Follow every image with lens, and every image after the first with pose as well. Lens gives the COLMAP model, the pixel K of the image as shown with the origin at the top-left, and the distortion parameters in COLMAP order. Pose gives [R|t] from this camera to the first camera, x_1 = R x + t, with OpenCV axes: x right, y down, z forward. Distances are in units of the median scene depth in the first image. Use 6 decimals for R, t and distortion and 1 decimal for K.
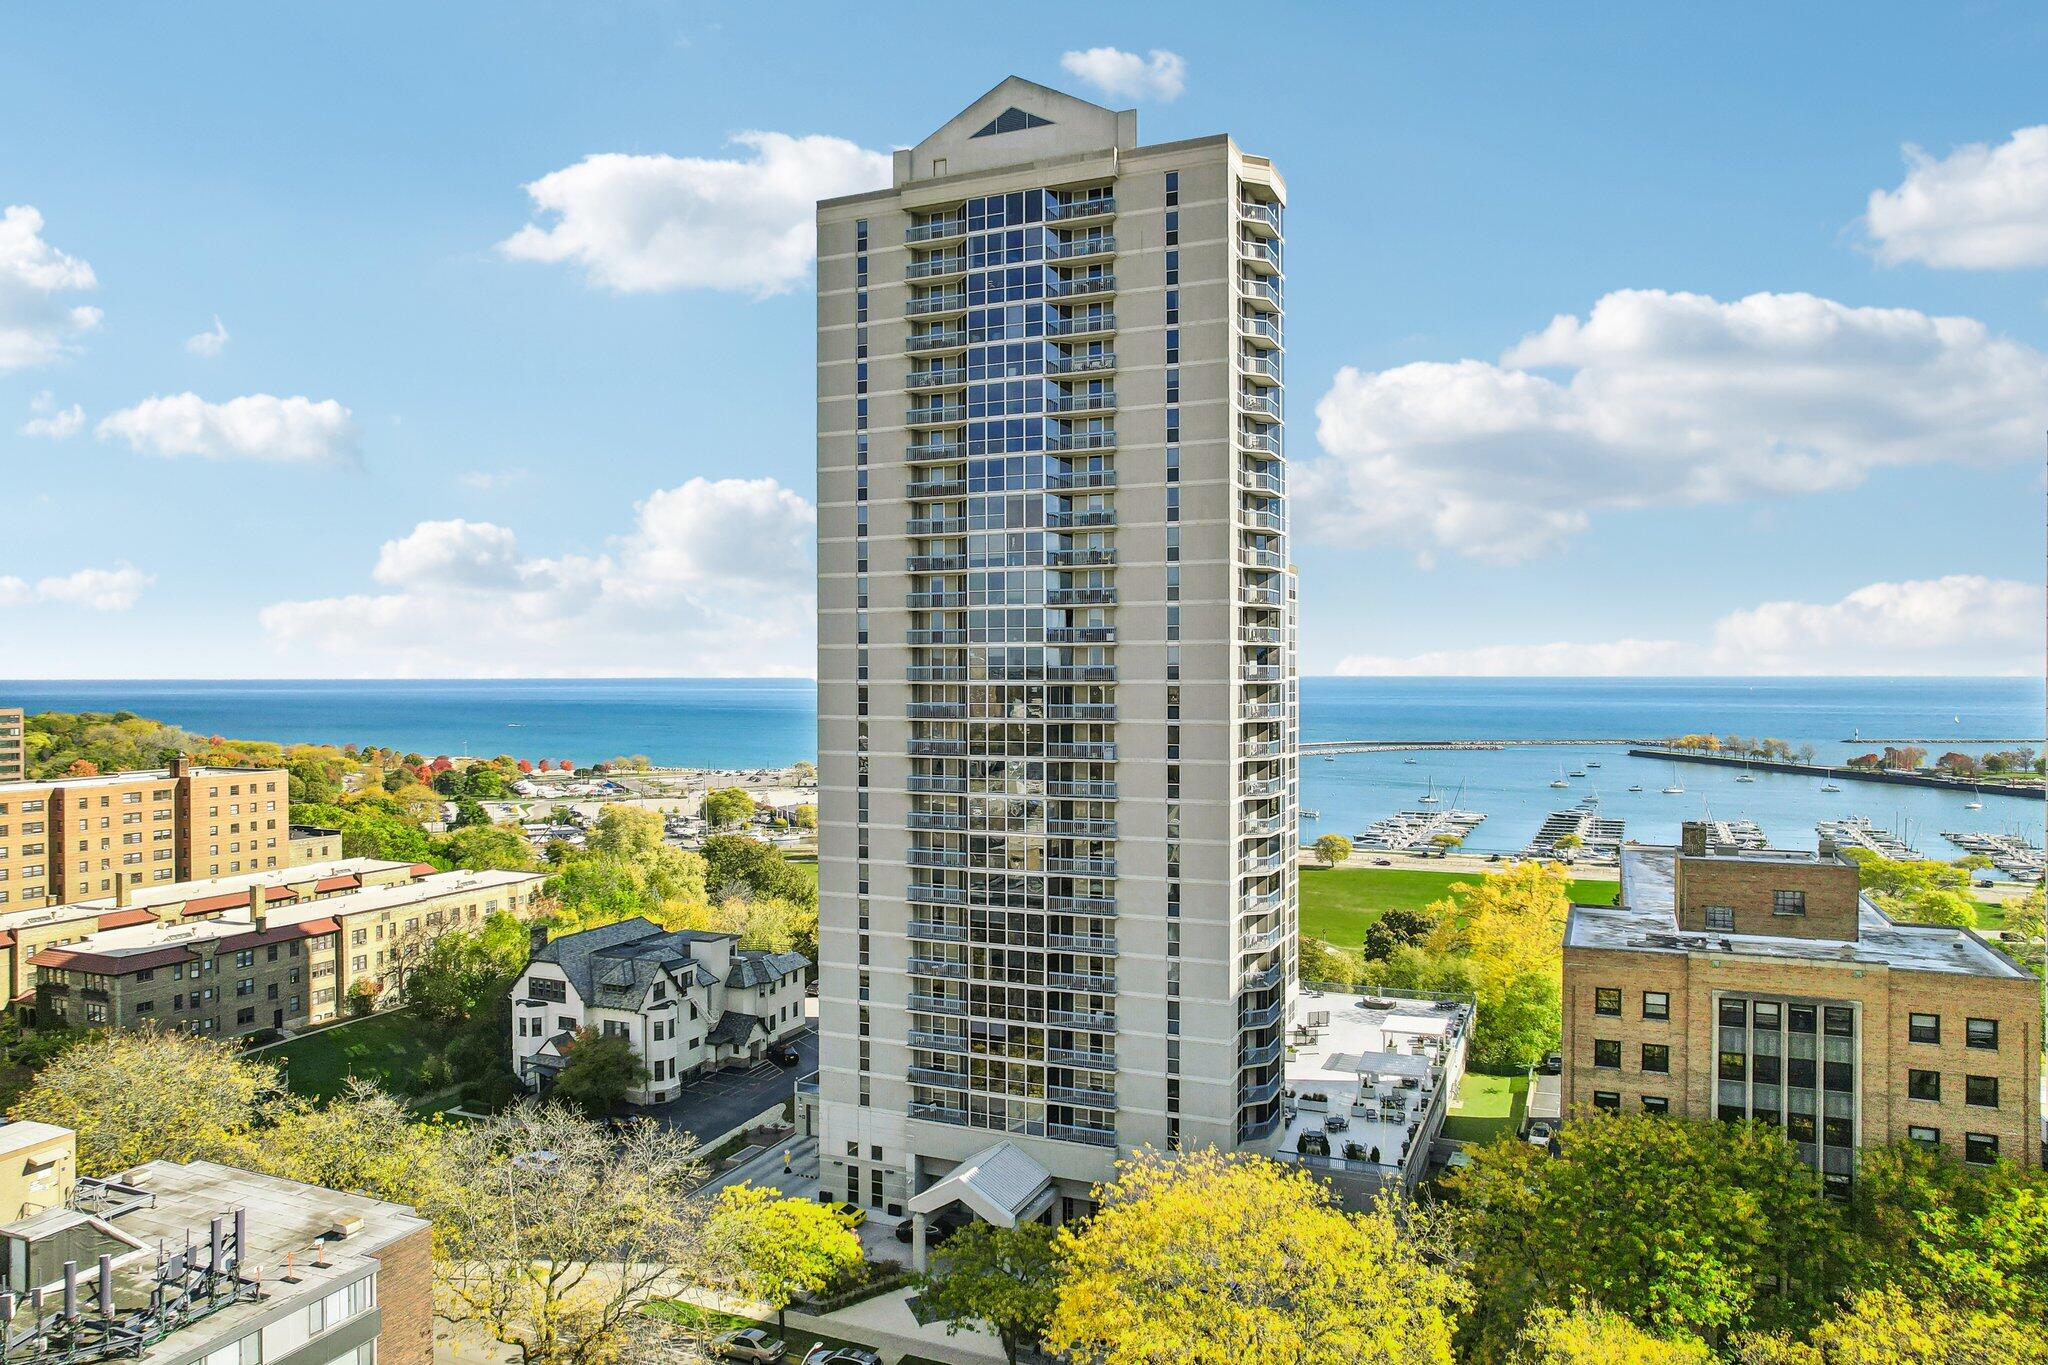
lens RADIAL K [[1338.2, 0, 1024.0], [0, 1338.2, 682.5], [0, 0, 1]] dist [-0.074230, 0.076104]
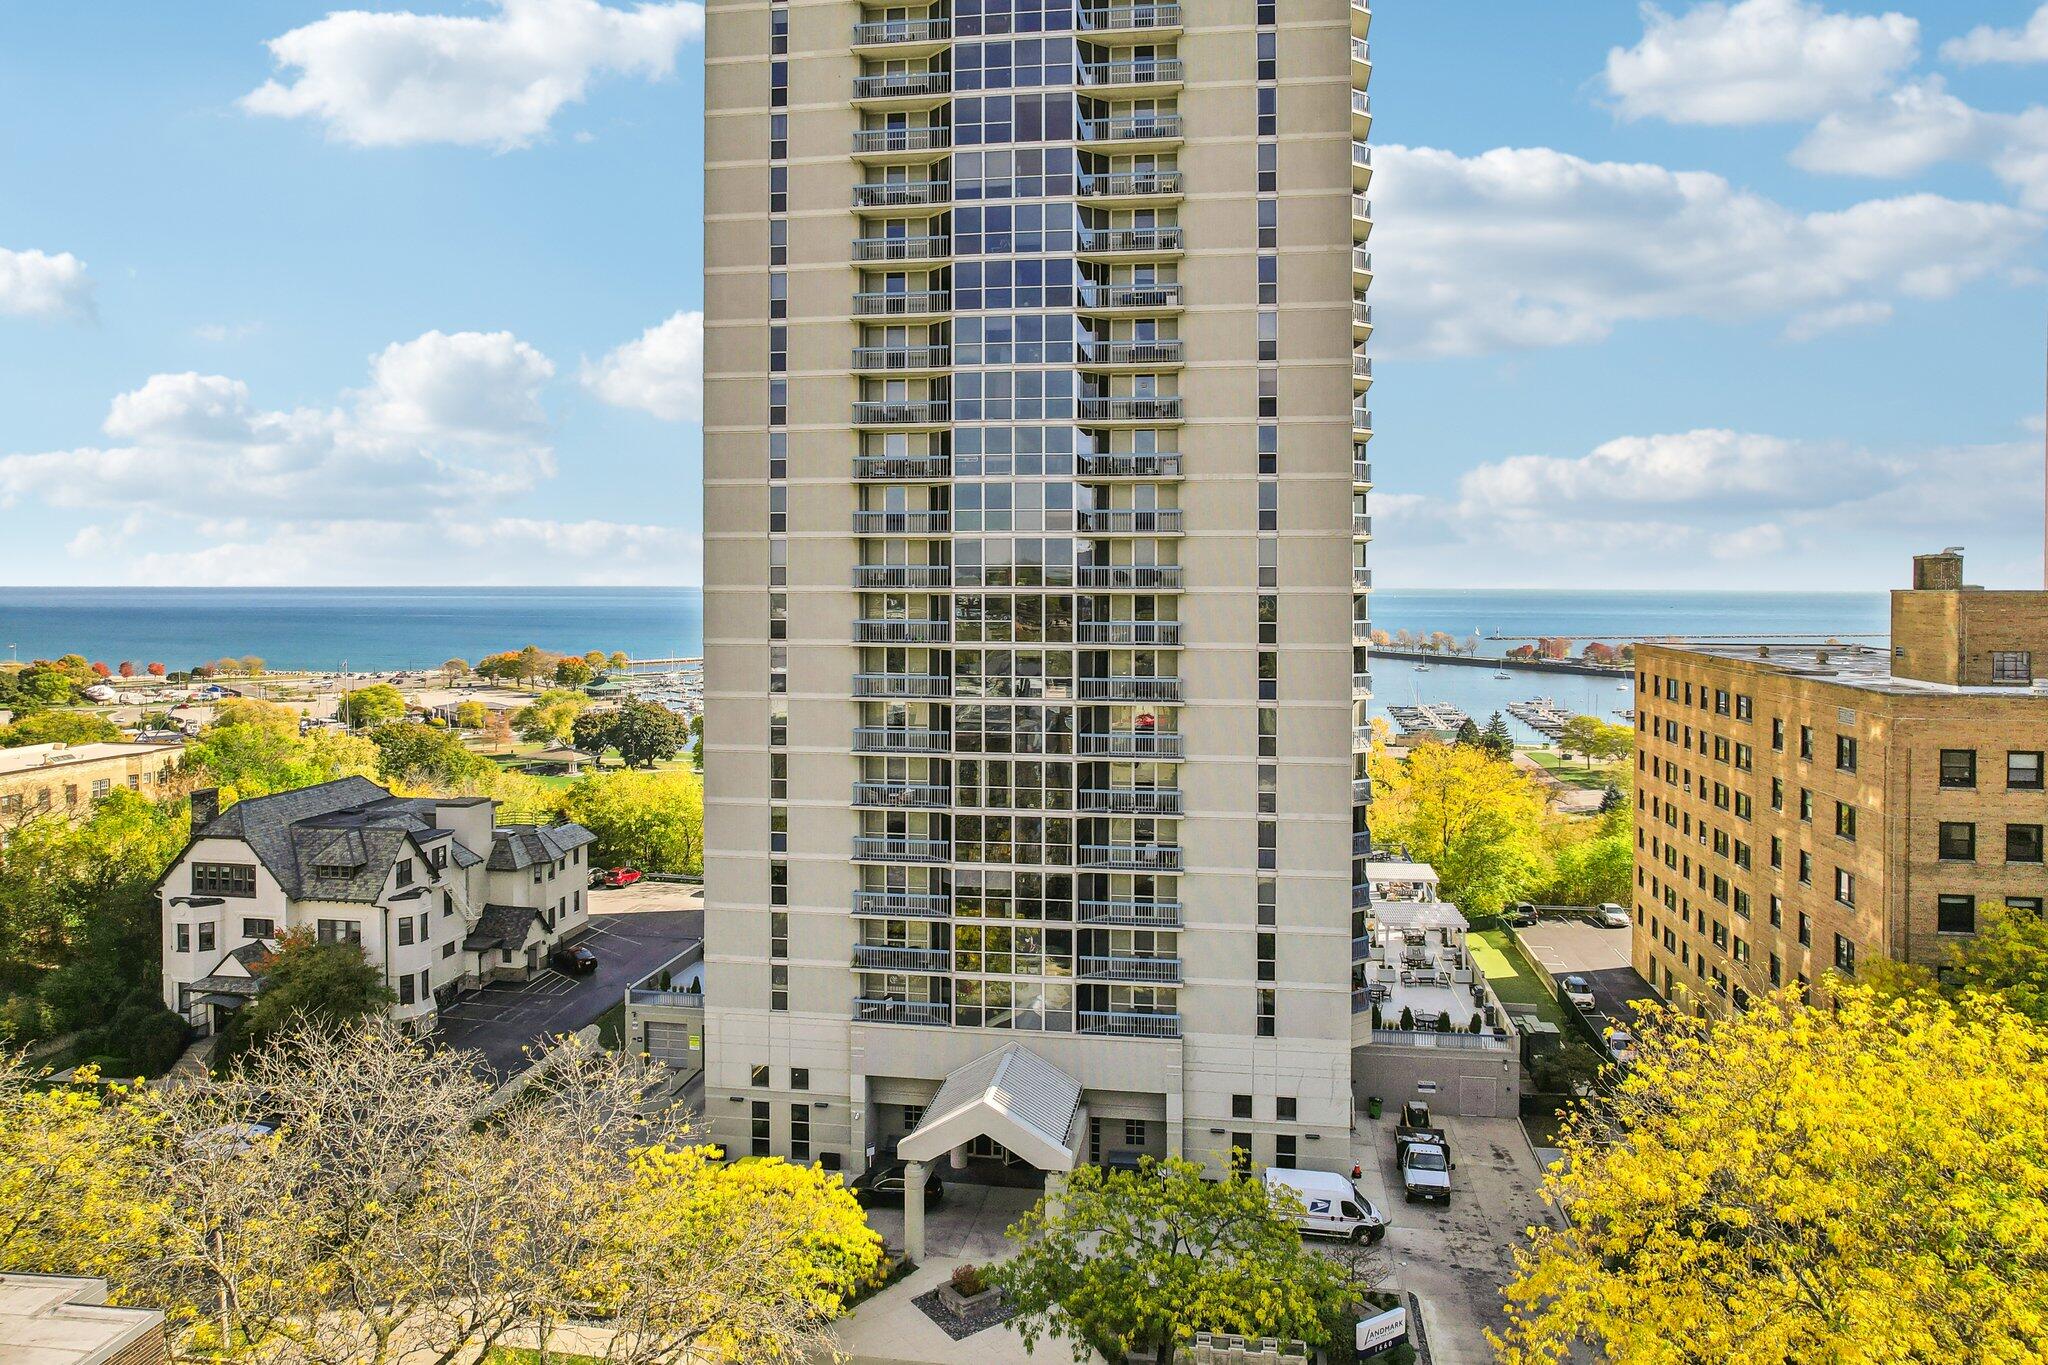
lens RADIAL K [[1436.0, 0, 1020.2], [0, 1436.0, 572.5], [0, 0, 1]] dist [-0.035490, 0.001617]
pose [[0.973815, -0.003039, 0.227321, -0.133238], [0.002717, 0.999995, 0.001726, 0.078003], [-0.227325, -0.001064, 0.973818, 0.216671]]
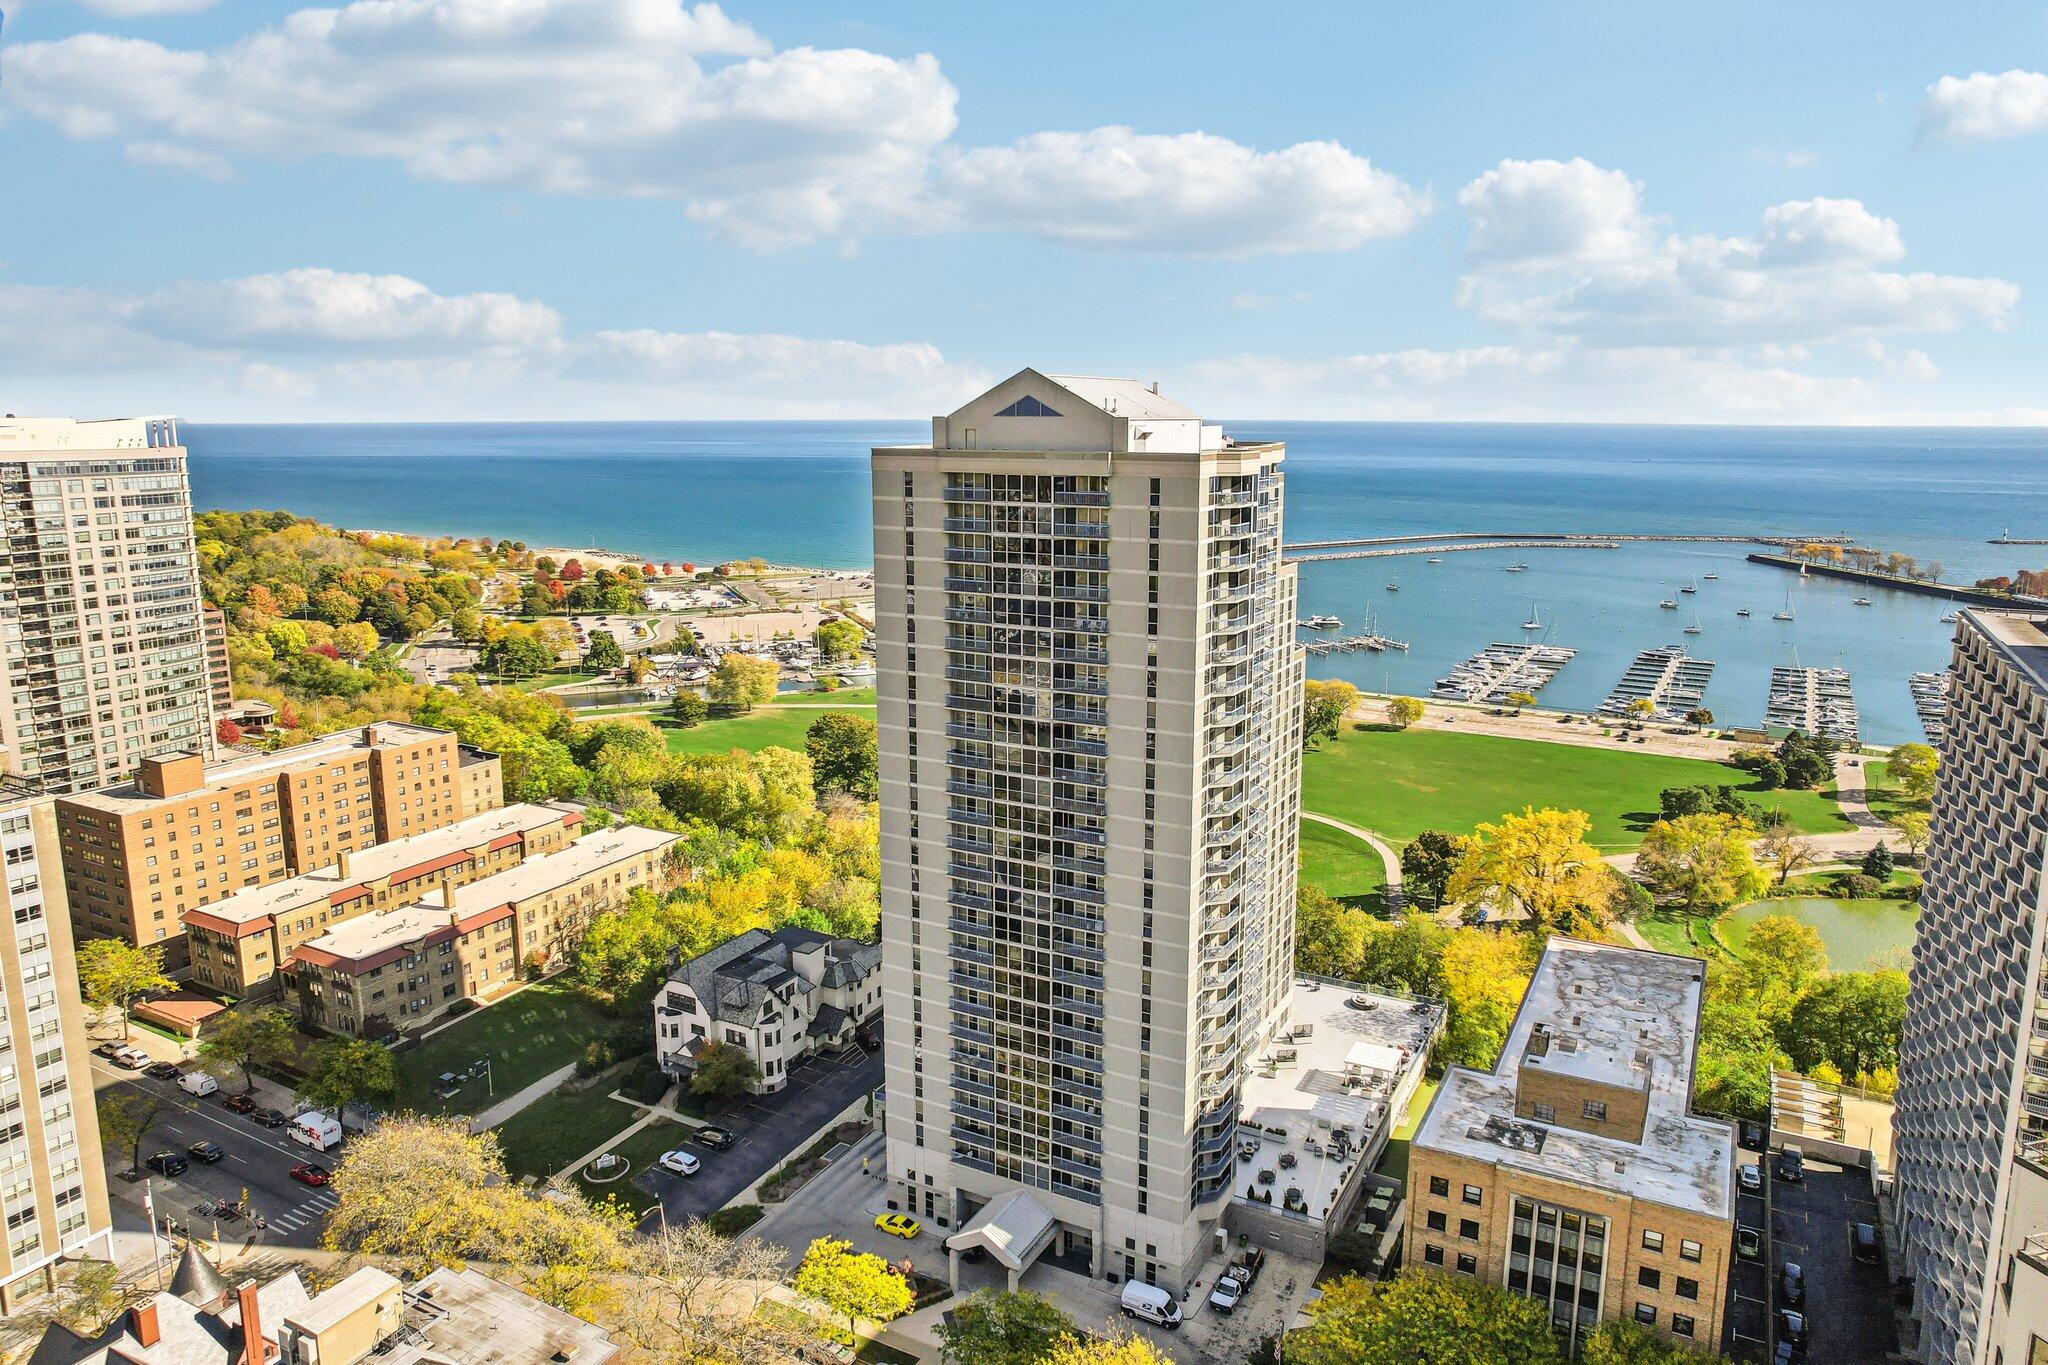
lens RADIAL K [[1338.2, 0, 1024.0], [0, 1338.2, 682.5], [0, 0, 1]] dist [-0.074230, 0.076104]
pose [[0.996289, 0.016978, -0.084377, 0.070553], [-0.001385, 0.983386, 0.181520, -0.304371], [0.086057, -0.180729, 0.979761, -0.165934]]
